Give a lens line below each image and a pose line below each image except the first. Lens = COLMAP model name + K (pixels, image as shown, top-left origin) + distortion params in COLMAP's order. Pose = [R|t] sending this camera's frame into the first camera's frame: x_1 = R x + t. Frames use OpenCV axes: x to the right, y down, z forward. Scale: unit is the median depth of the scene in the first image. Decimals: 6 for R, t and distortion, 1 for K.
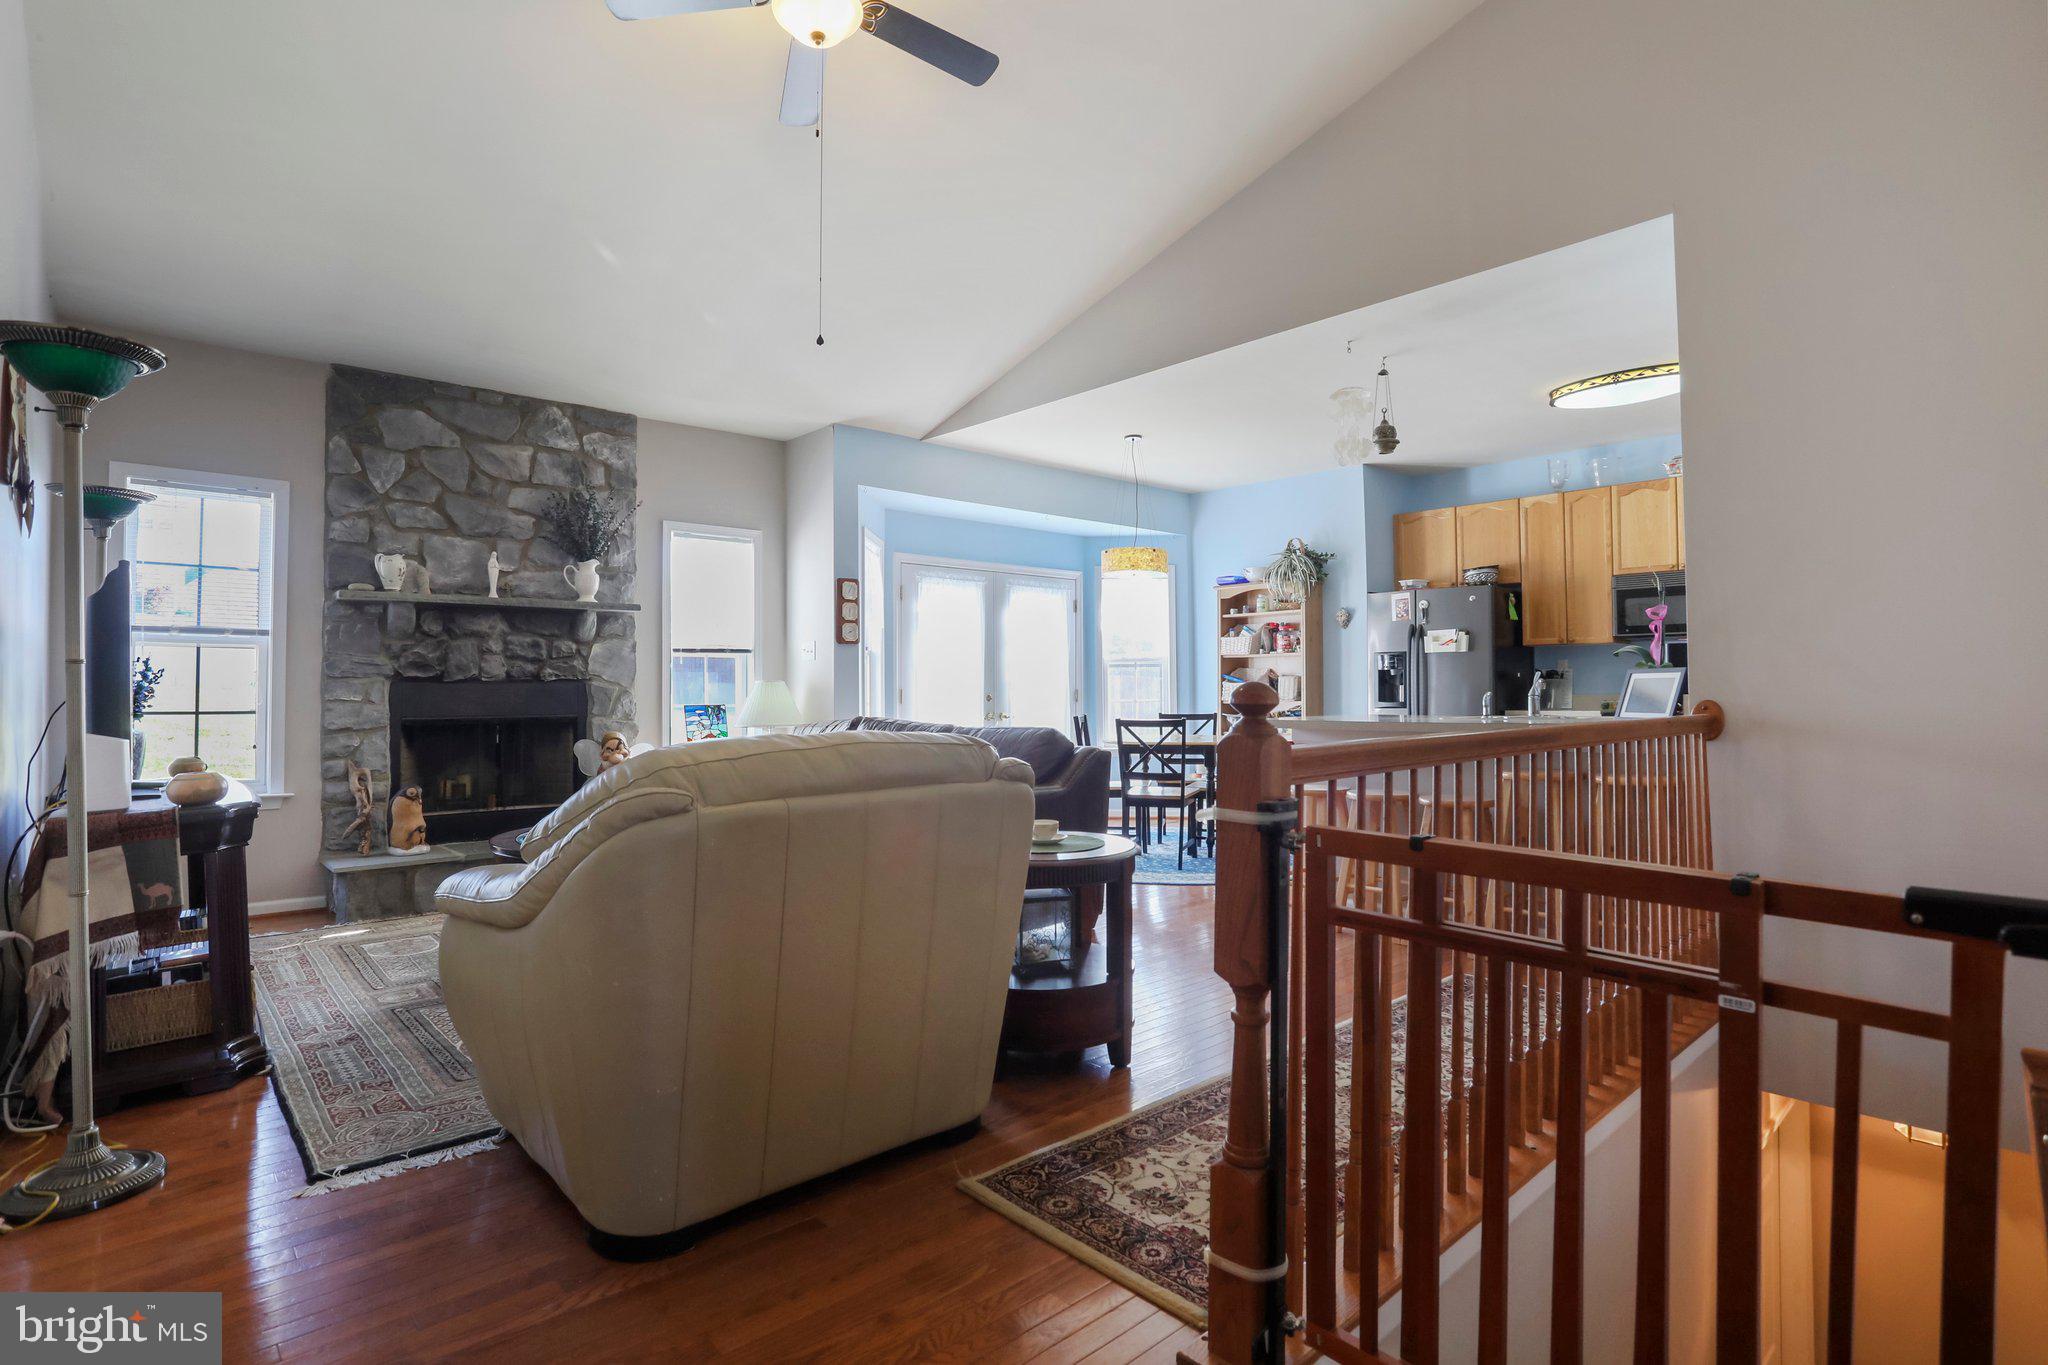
lens RADIAL K [[973.5, 0, 1071.6], [0, 973.5, 673.0], [0, 0, 1]] dist [-0.019786, 0.000962]
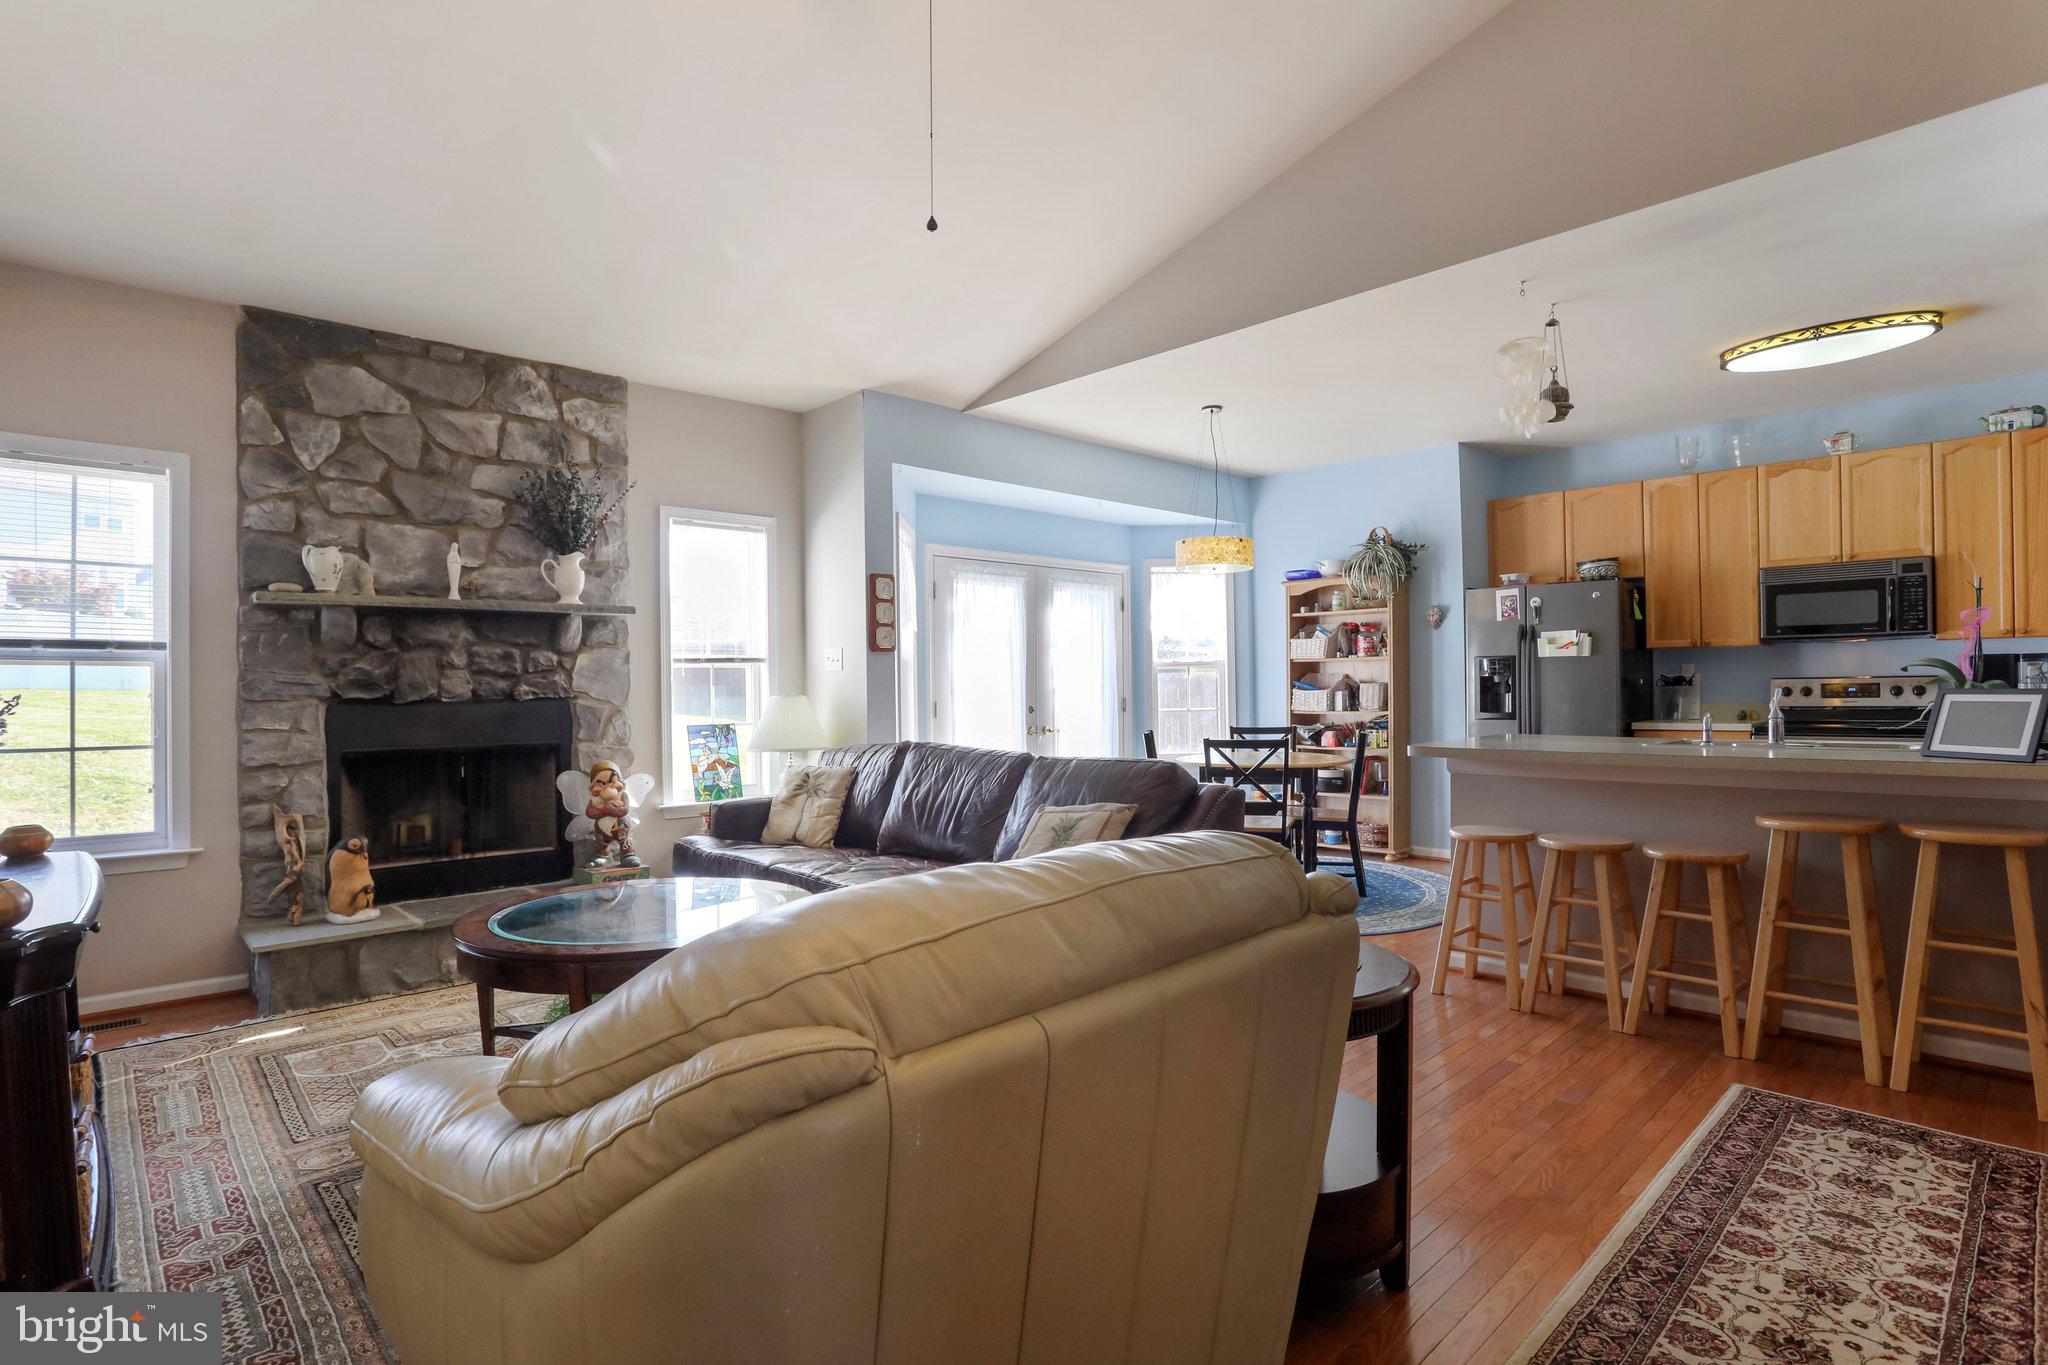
lens RADIAL K [[989.5, 0, 1086.7], [0, 989.5, 685.1], [0, 0, 1]] dist [-0.029951, 0.008536]
pose [[0.999548, -0.006536, 0.029356, -0.086975], [0.006063, 0.999850, 0.016195, -0.015330], [-0.029458, -0.016009, 0.999438, 0.152865]]
